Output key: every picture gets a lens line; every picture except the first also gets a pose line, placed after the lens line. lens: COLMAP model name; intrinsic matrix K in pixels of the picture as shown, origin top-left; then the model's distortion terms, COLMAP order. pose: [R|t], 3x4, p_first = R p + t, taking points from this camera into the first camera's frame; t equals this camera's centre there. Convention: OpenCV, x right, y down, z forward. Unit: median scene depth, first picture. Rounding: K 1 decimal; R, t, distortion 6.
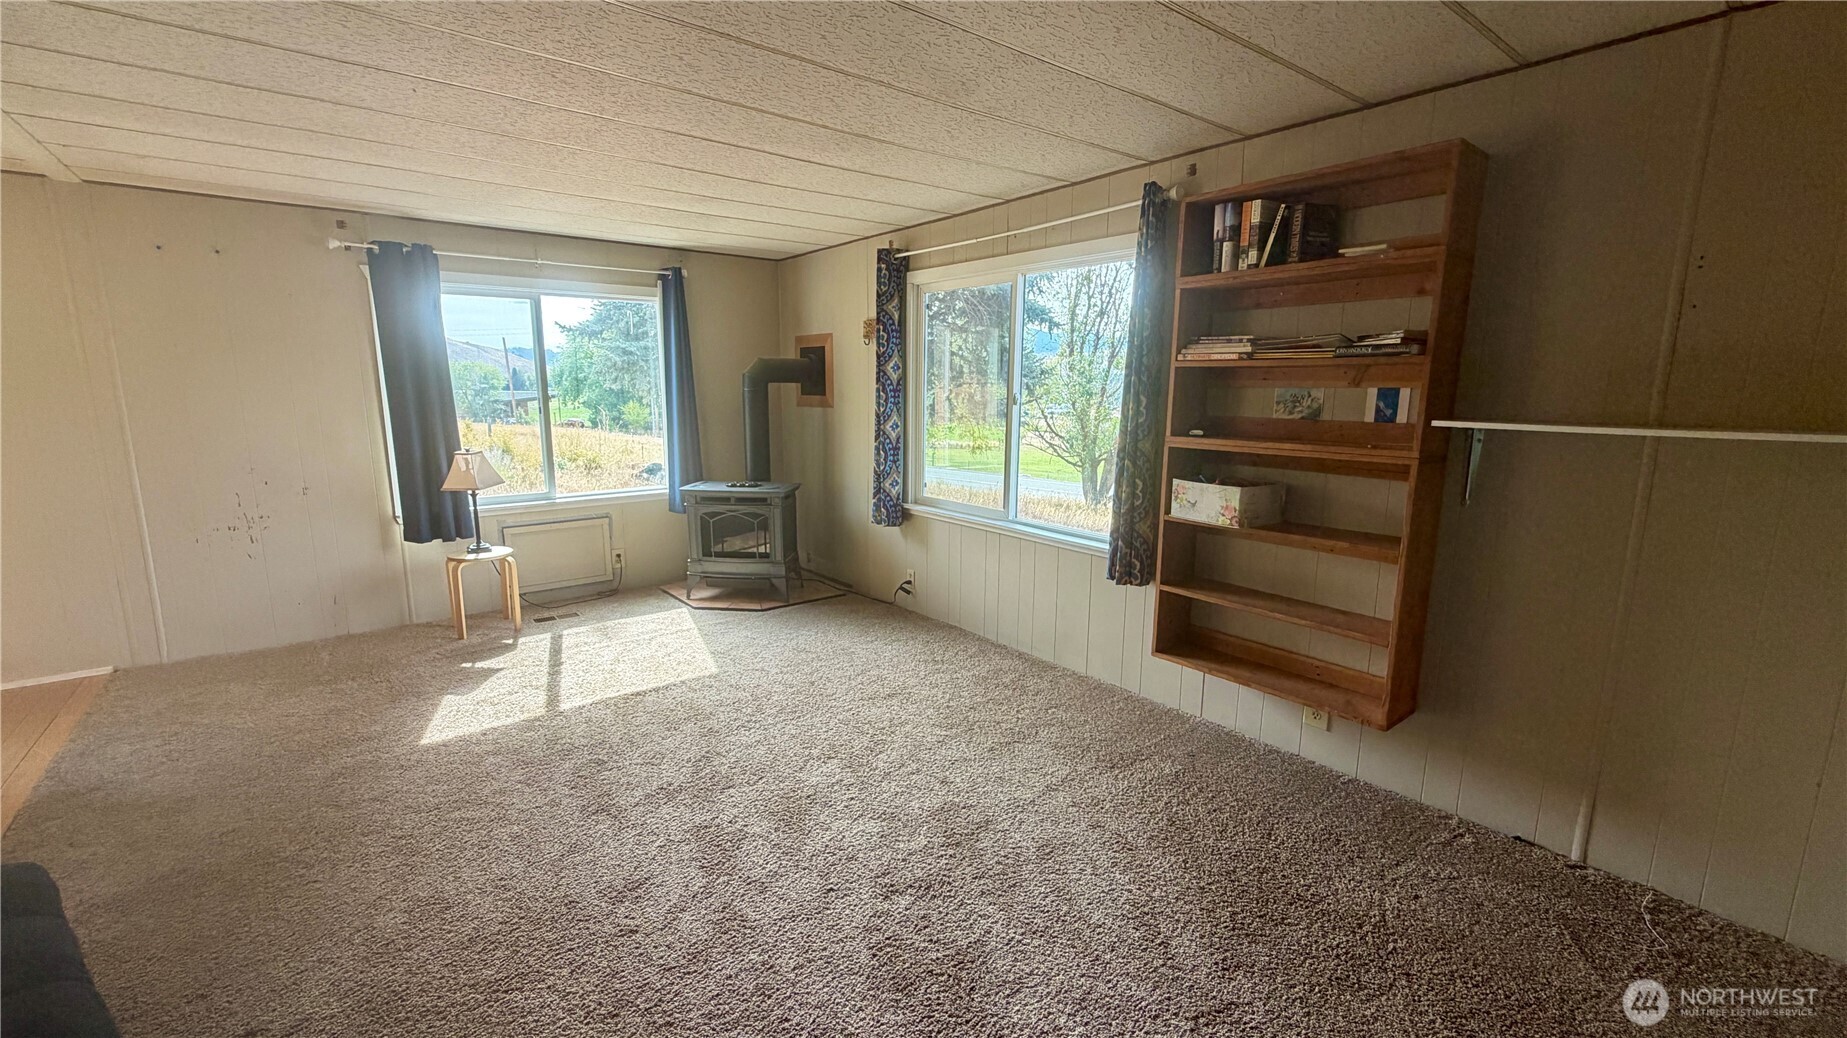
lens RADIAL K [[752.0, 0, 908.6], [0, 752.0, 521.5], [0, 0, 1]] dist [-0.000146, -0.000550]
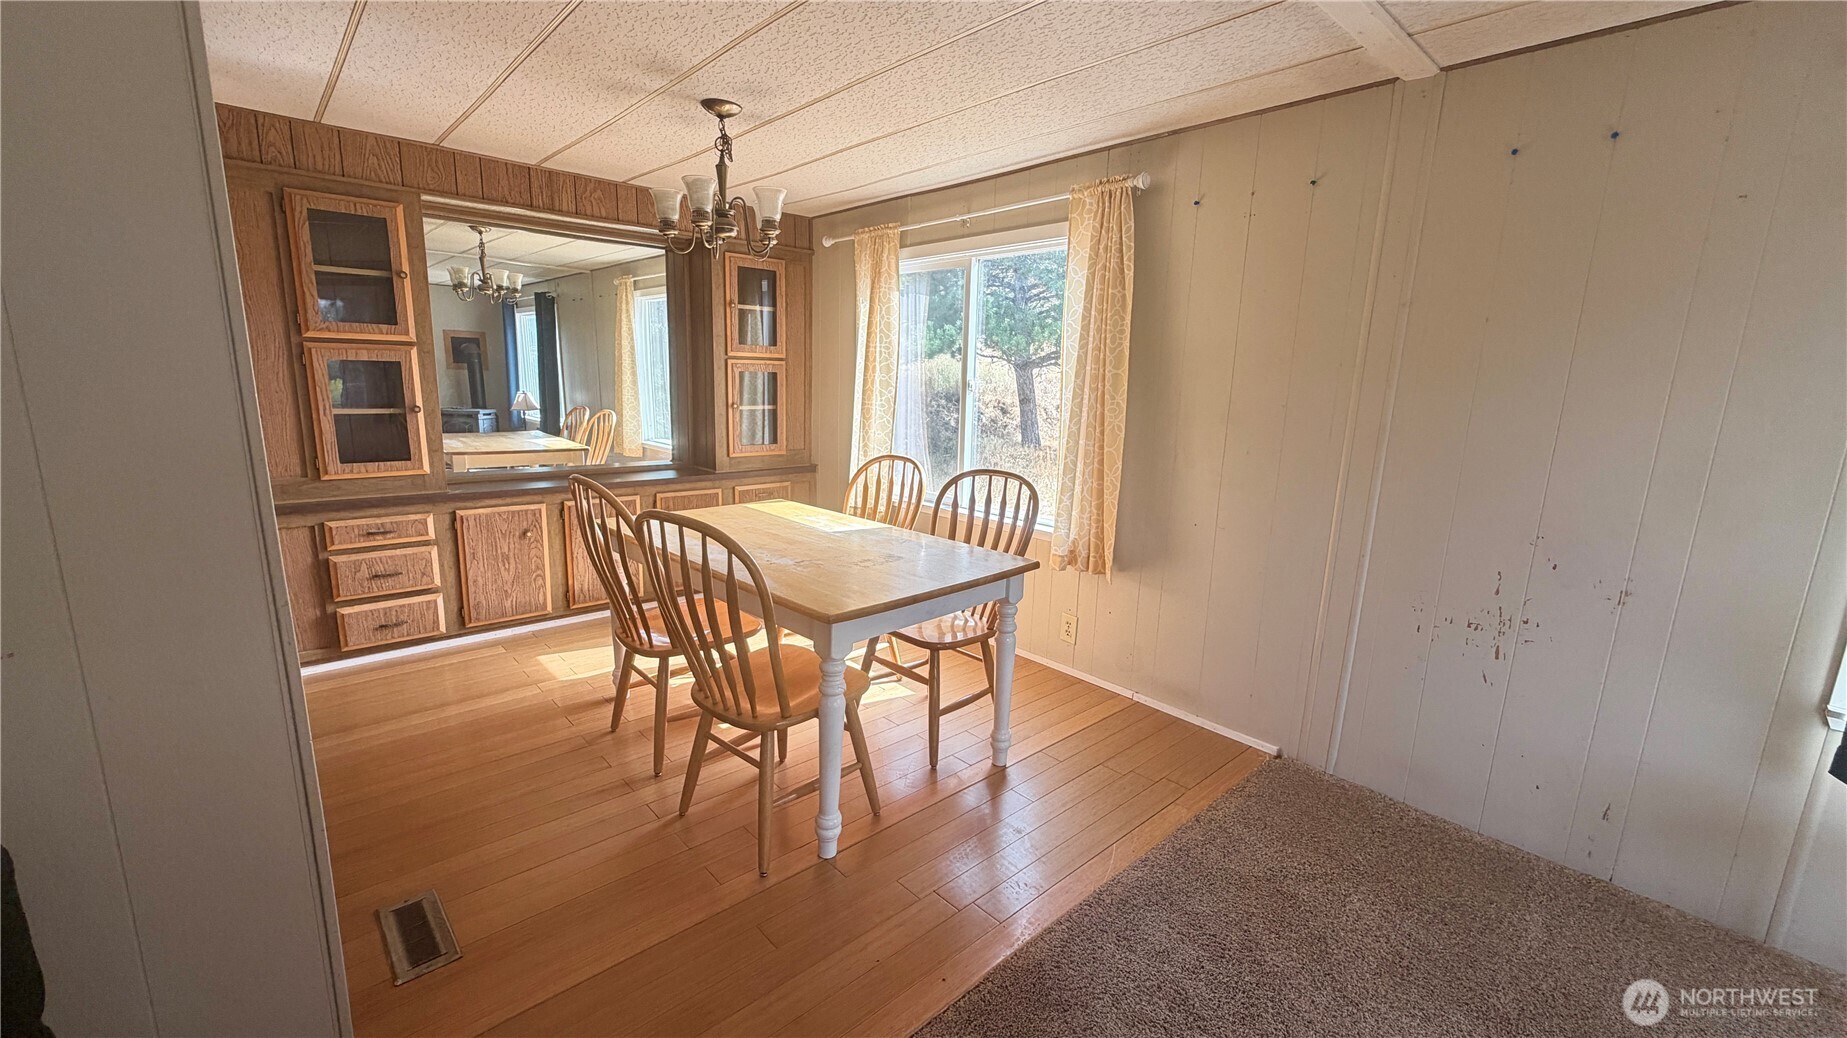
lens RADIAL K [[752.0, 0, 903.5], [0, 752.0, 526.0], [0, 0, 1]] dist [-0.000146, -0.000550]
pose [[0.073406, 0.197716, -0.977507, -0.336255], [-0.208037, 0.961625, 0.178881, -0.074433], [0.975363, 0.190227, 0.111721, 0.439871]]
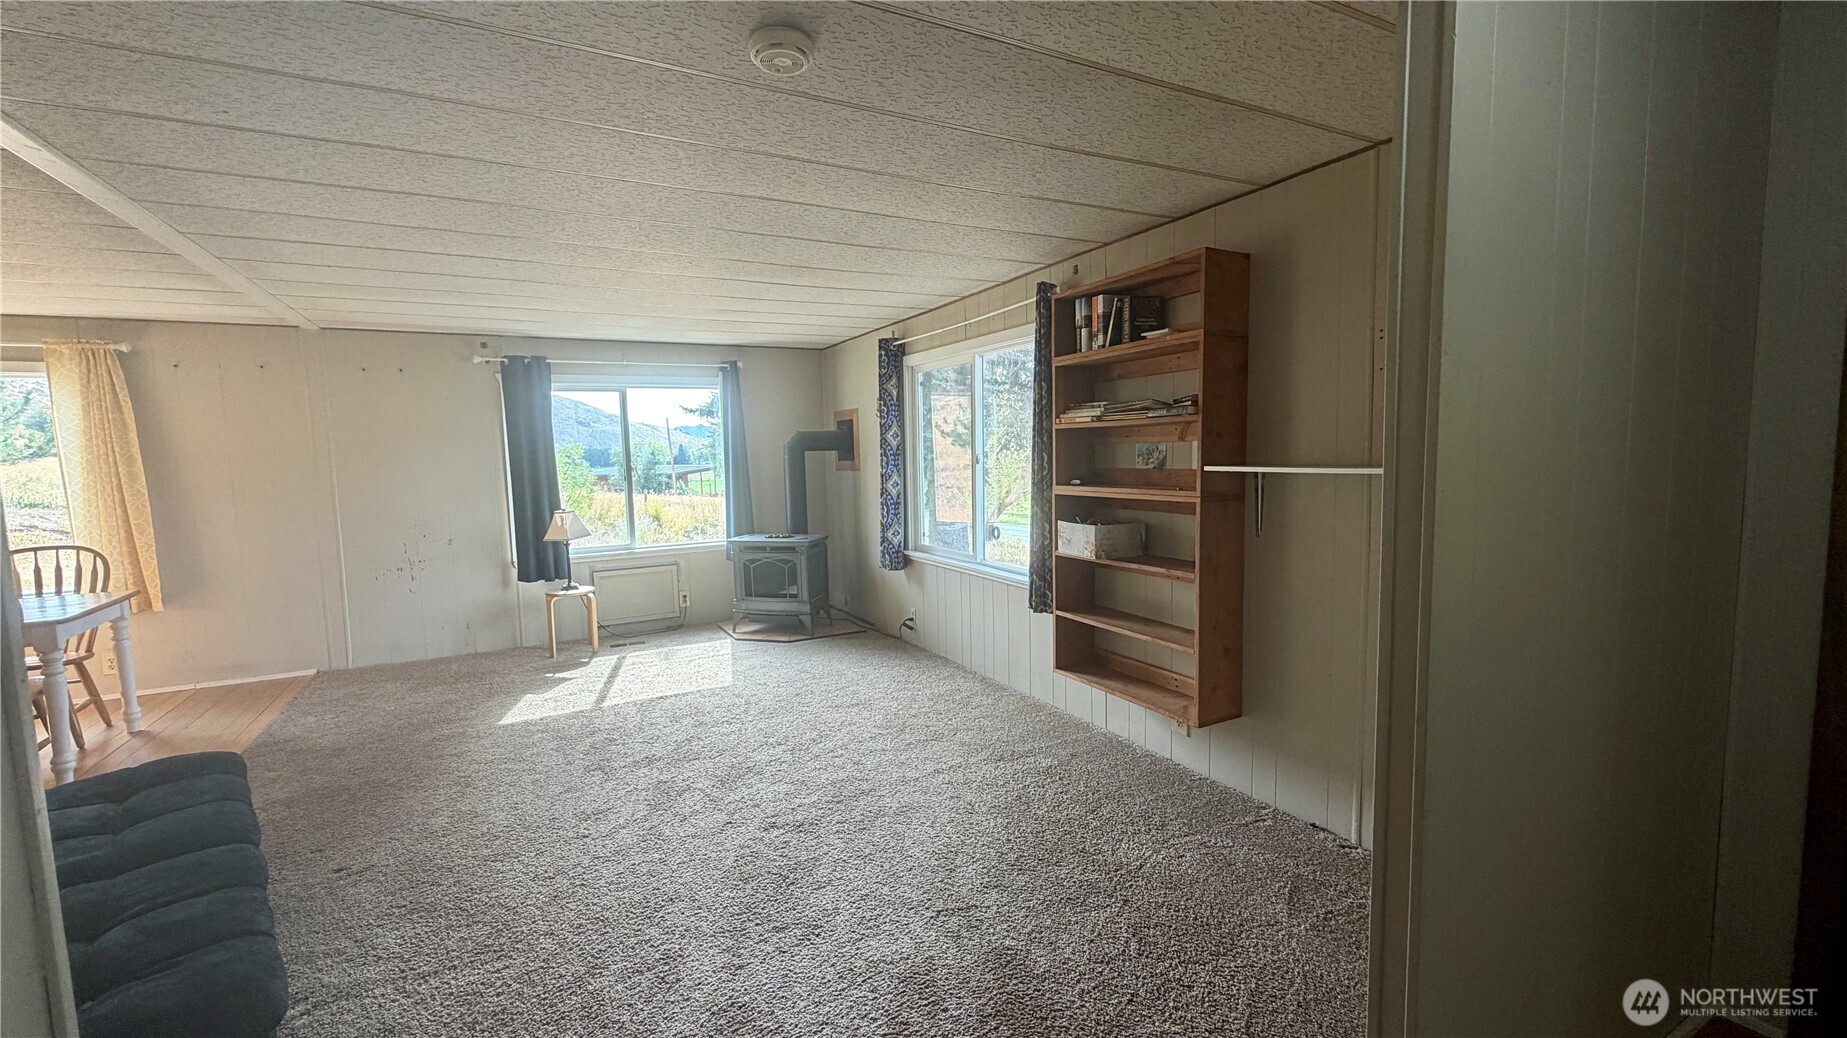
lens RADIAL K [[752.0, 0, 910.7], [0, 752.0, 519.7], [0, 0, 1]] dist [-0.000146, -0.000550]
pose [[0.983173, -0.013363, -0.182187, 0.233161], [-0.002707, 0.996145, -0.087678, 0.033142], [0.182656, 0.086696, 0.979347, -0.152725]]
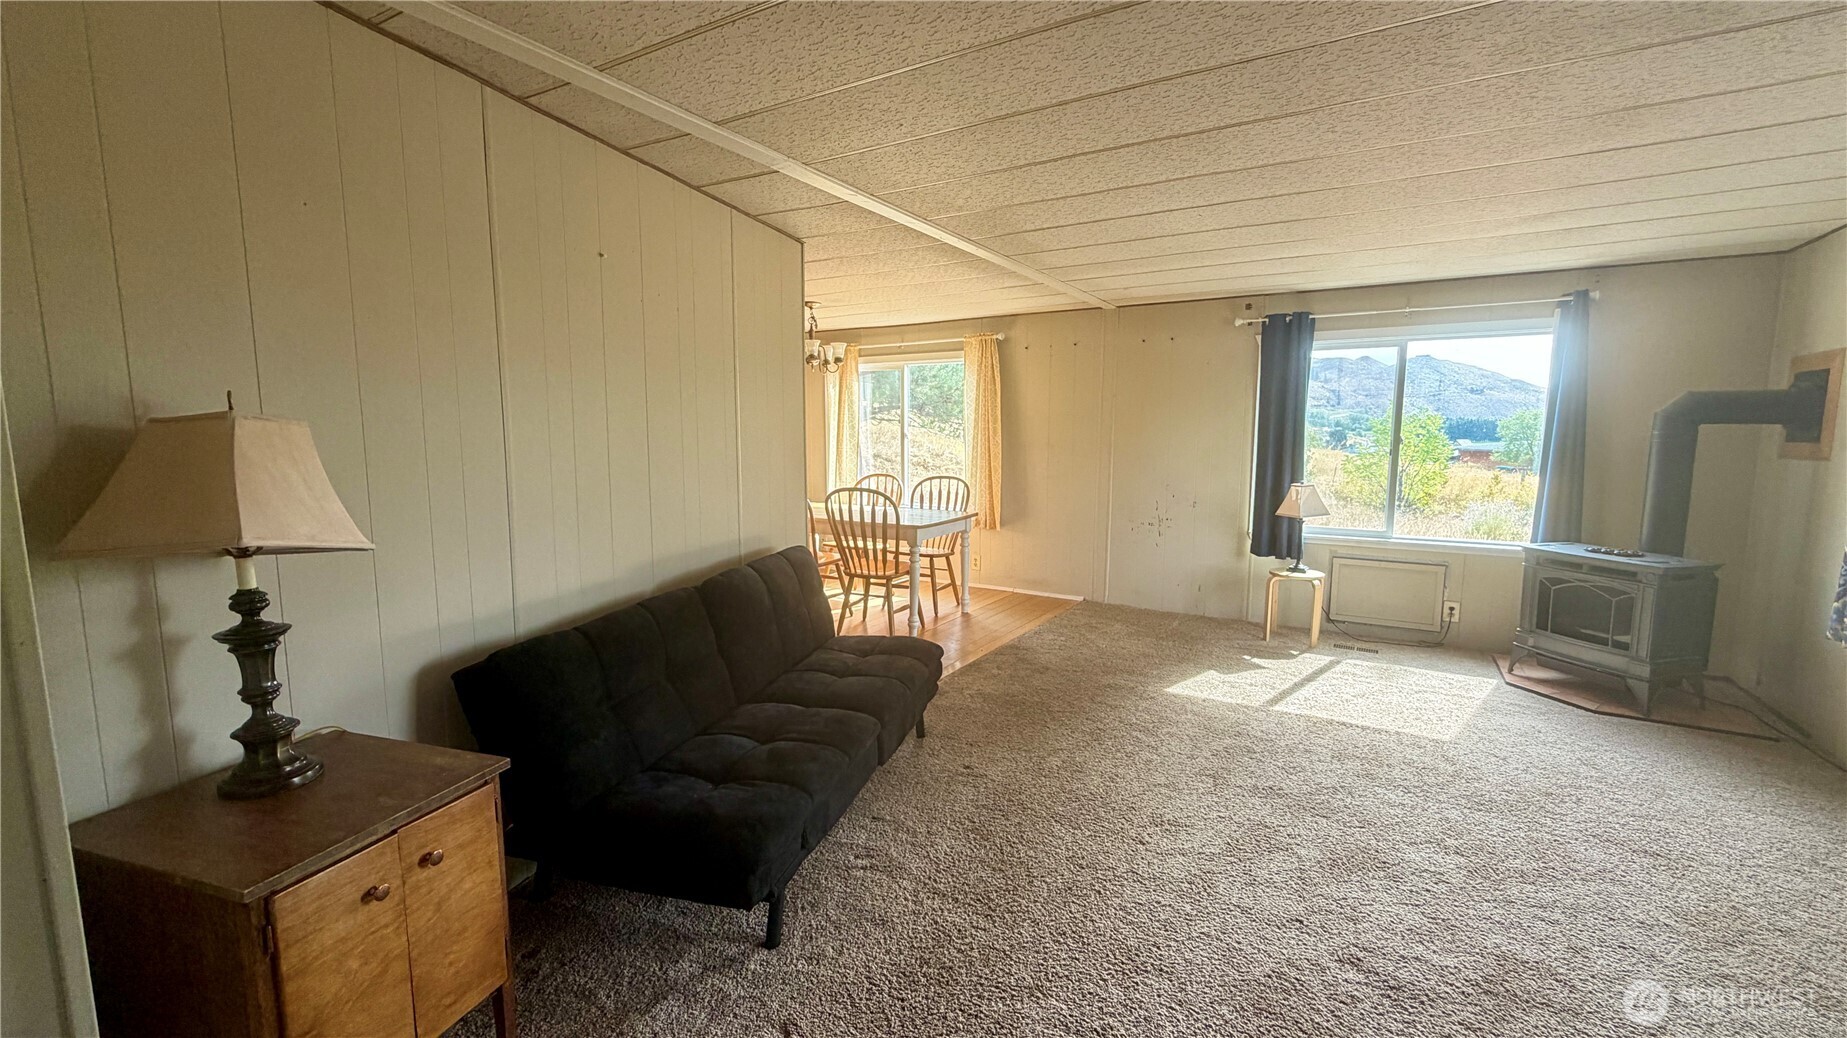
lens RADIAL K [[752.0, 0, 928.7], [0, 752.0, 516.8], [0, 0, 1]] dist [-0.000146, -0.000550]
pose [[0.351213, 0.103975, -0.930504, 0.294462], [-0.170933, 0.984233, 0.045461, 0.002026], [0.920560, 0.143087, 0.363448, 0.056835]]
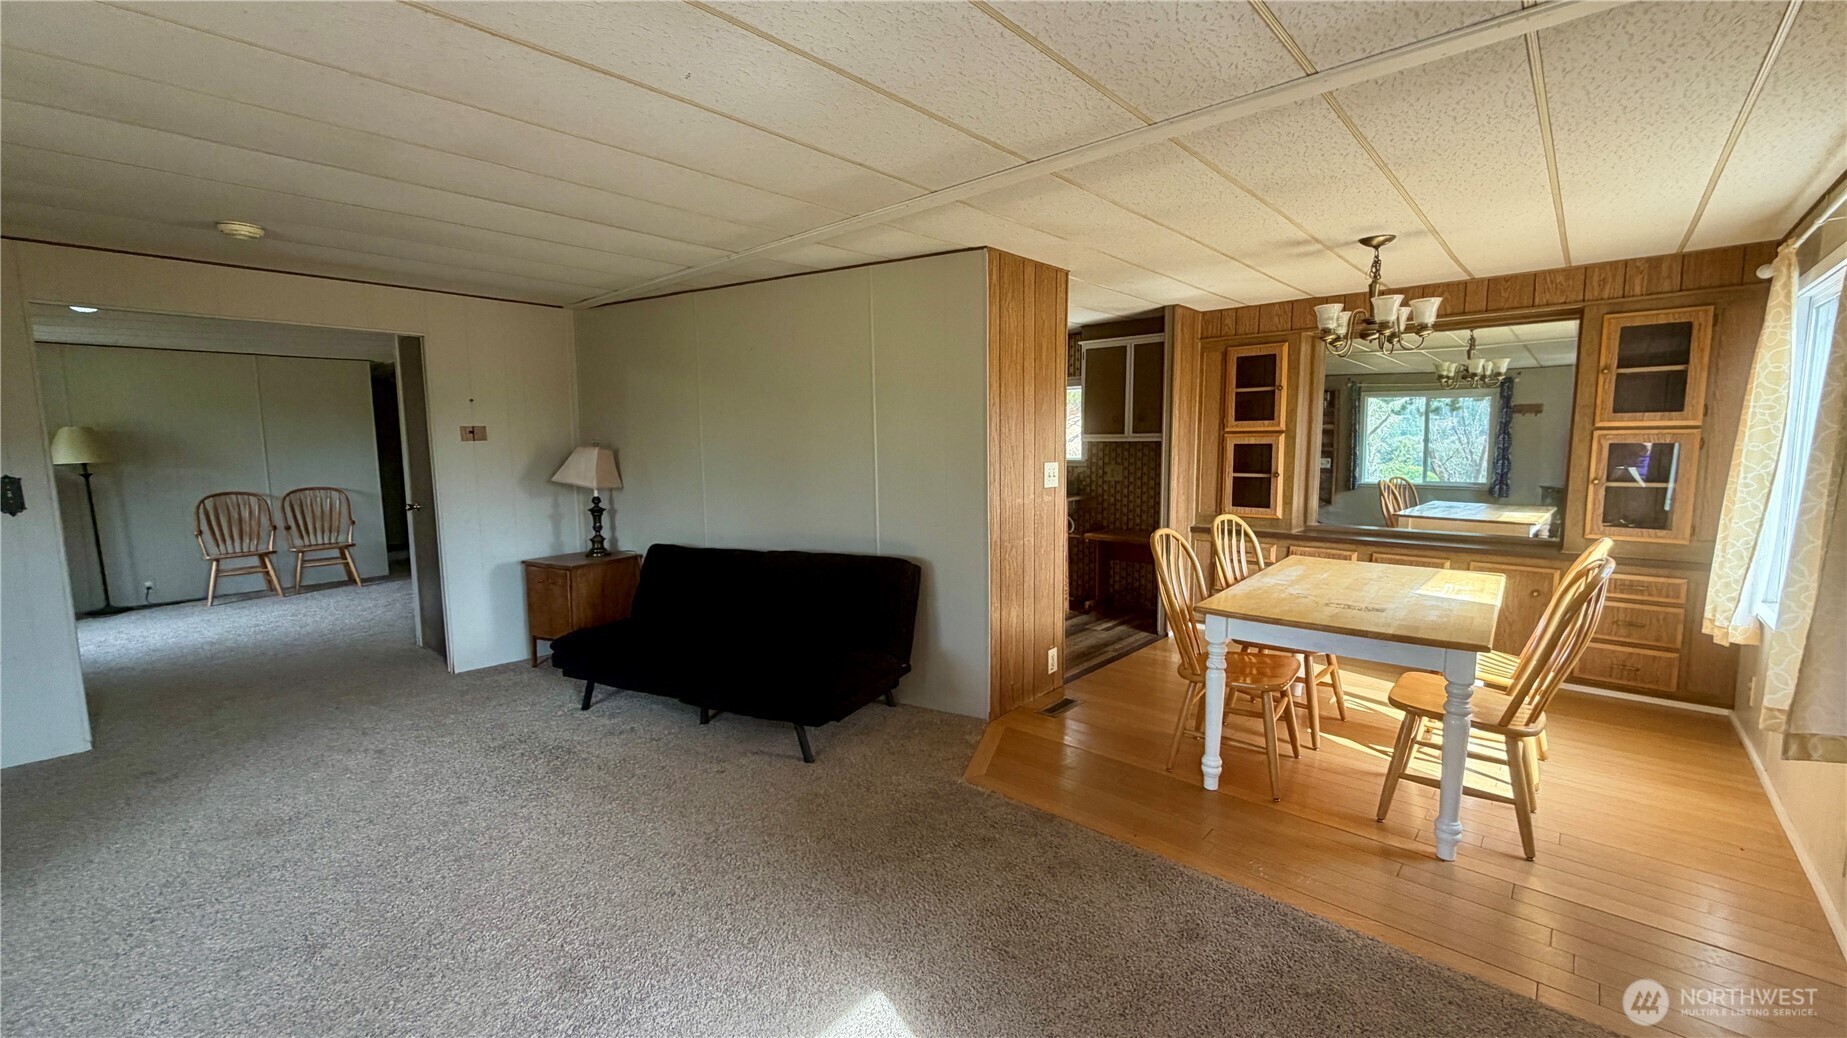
lens RADIAL K [[752.0, 0, 911.9], [0, 752.0, 526.2], [0, 0, 1]] dist [-0.000146, -0.000550]
pose [[-0.988987, 0.022141, -0.146340, -0.425601], [-0.021402, 0.956961, 0.289428, -0.199091], [0.146450, 0.289372, -0.945947, 1.073936]]
